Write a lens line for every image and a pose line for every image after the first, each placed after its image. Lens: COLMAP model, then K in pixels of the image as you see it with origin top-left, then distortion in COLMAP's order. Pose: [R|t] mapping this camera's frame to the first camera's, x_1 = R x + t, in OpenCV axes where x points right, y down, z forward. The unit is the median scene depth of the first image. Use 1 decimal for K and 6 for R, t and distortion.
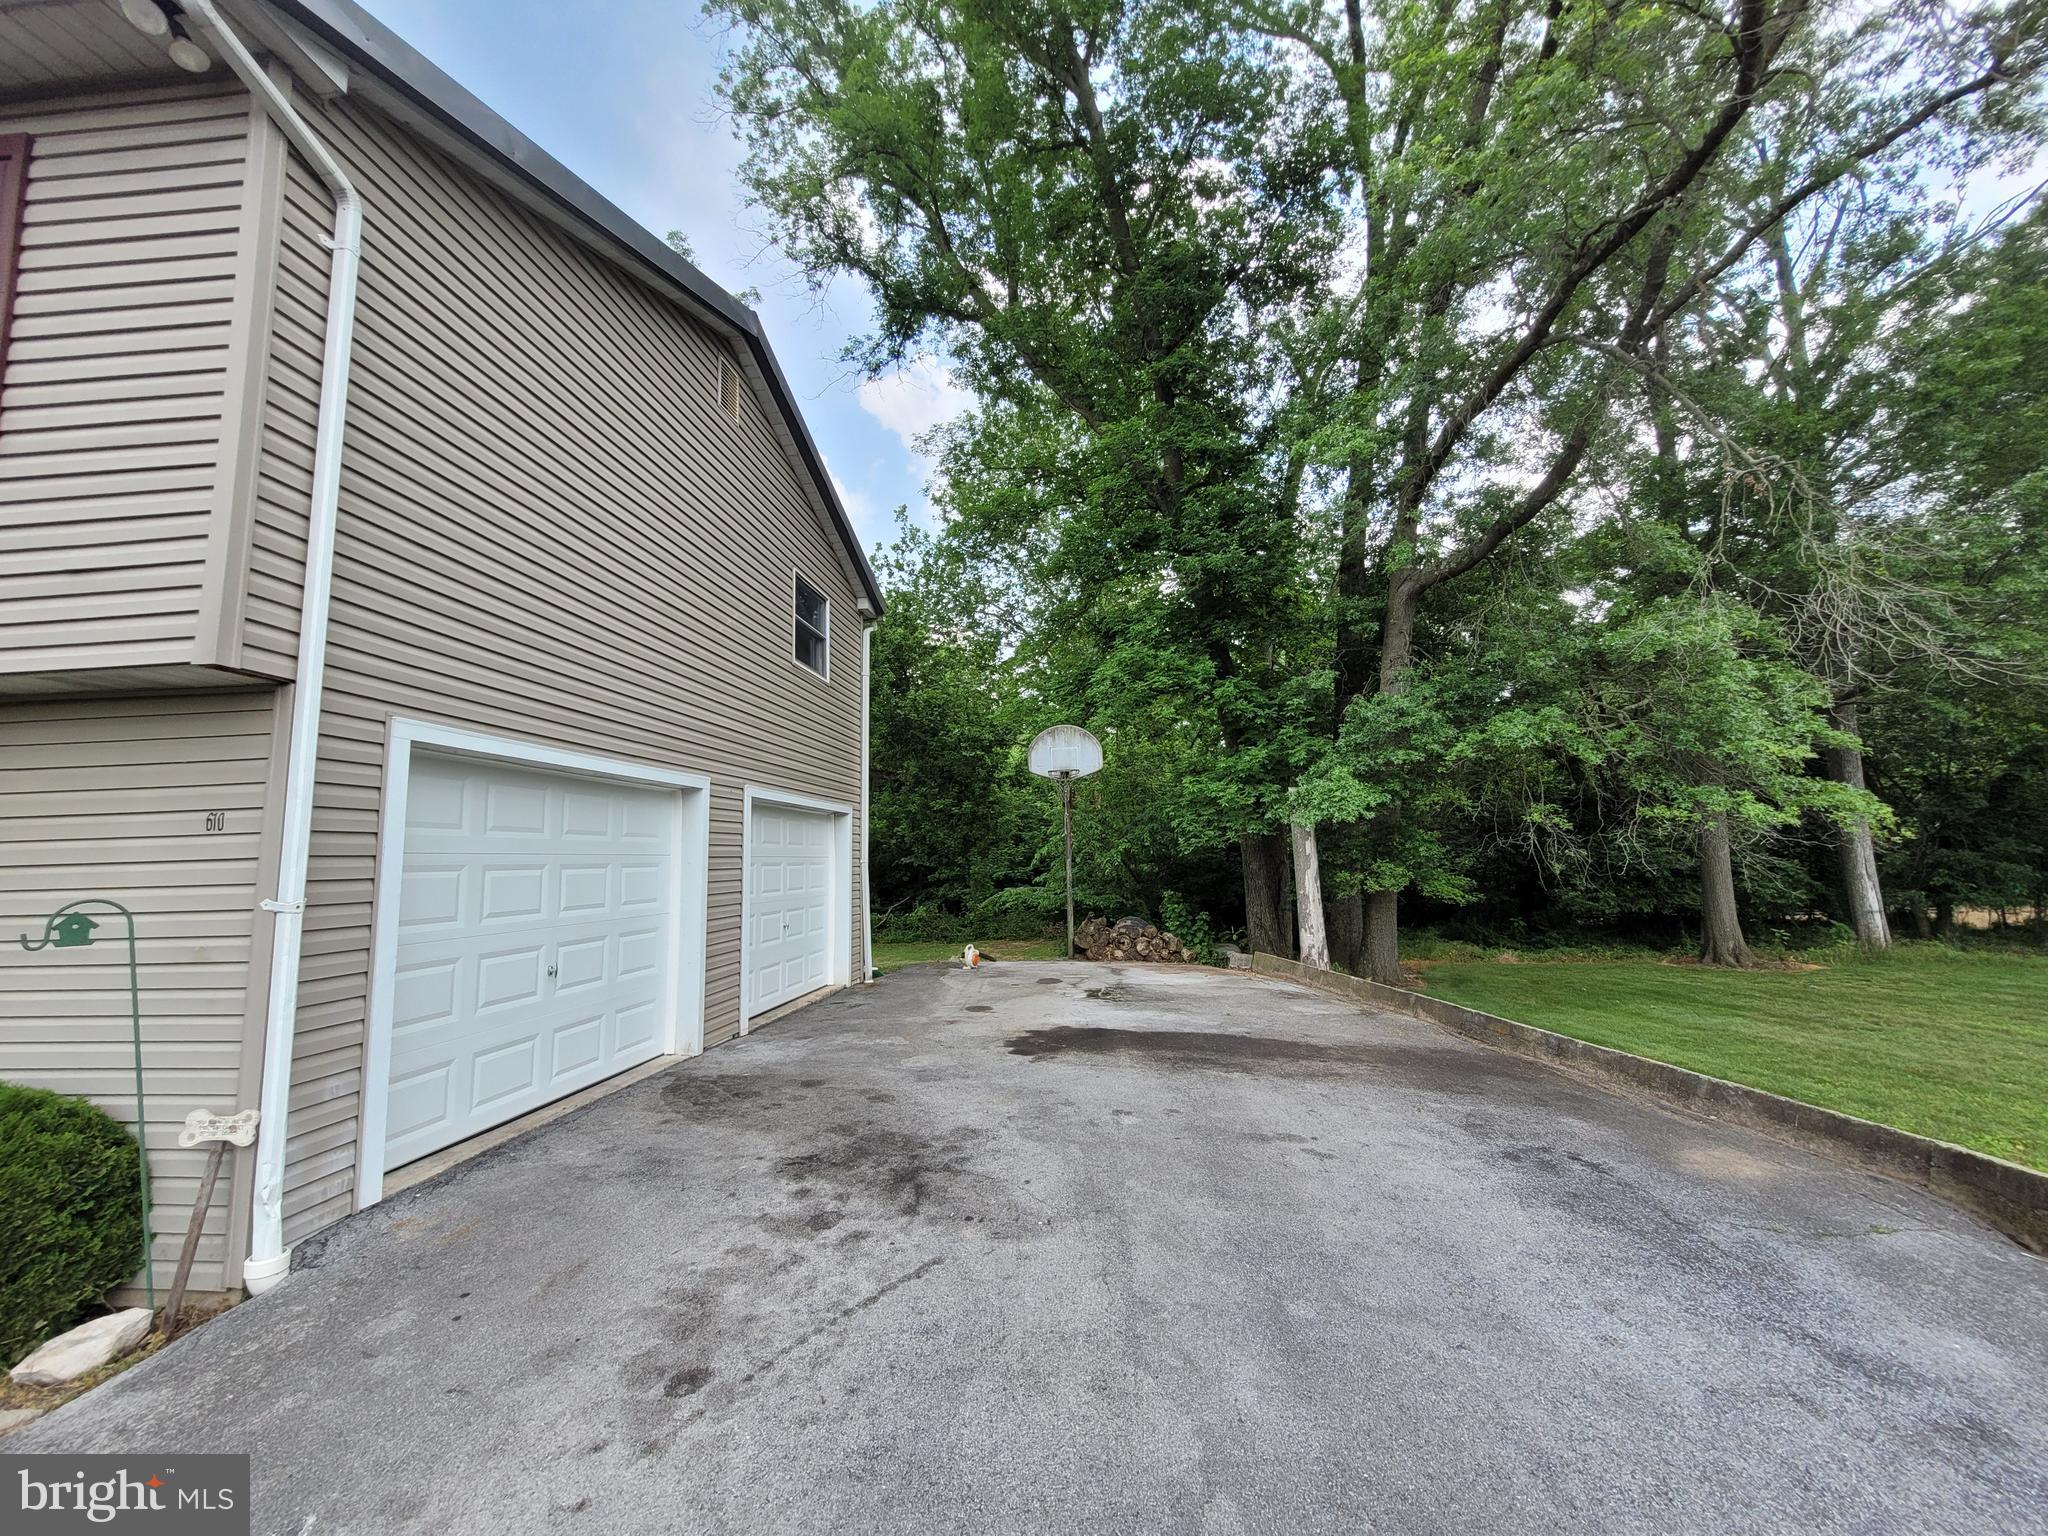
lens RADIAL K [[811.6, 0, 1029.1], [0, 811.6, 765.8], [0, 0, 1]] dist [0.006586, -0.000347]
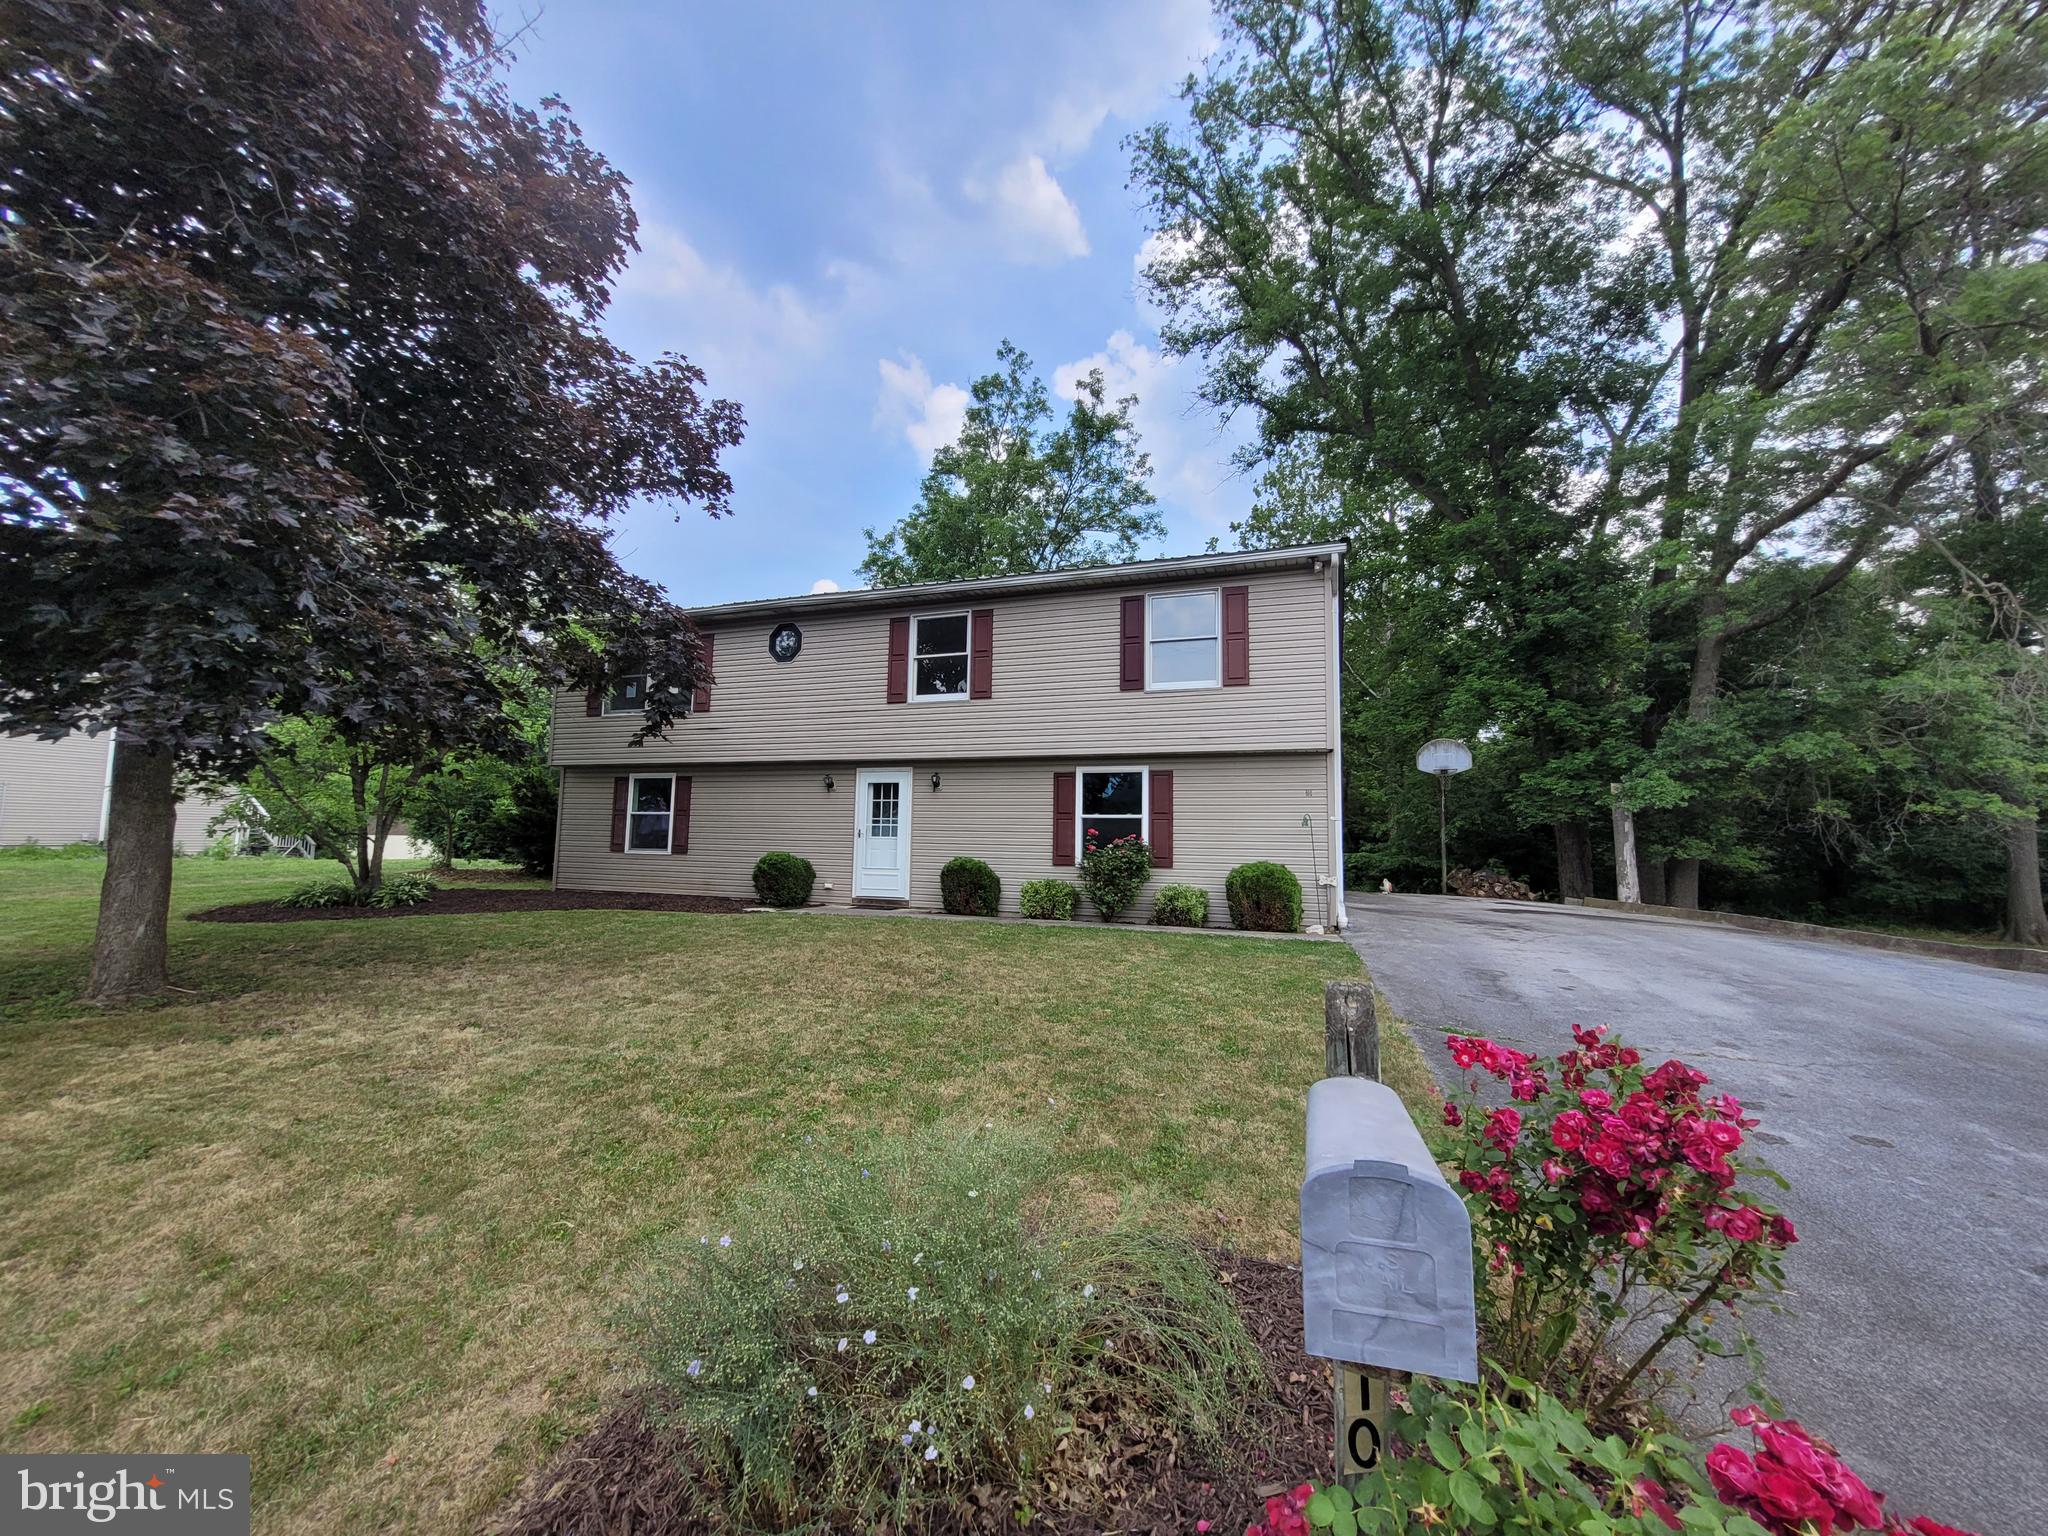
lens RADIAL K [[811.6, 0, 1040.2], [0, 811.6, 763.2], [0, 0, 1]] dist [0.006586, -0.000347]
pose [[0.971163, 0.016234, -0.237863, -0.313917], [-0.011484, 0.999706, 0.021343, -0.027404], [0.238140, -0.017996, 0.971064, -0.614384]]
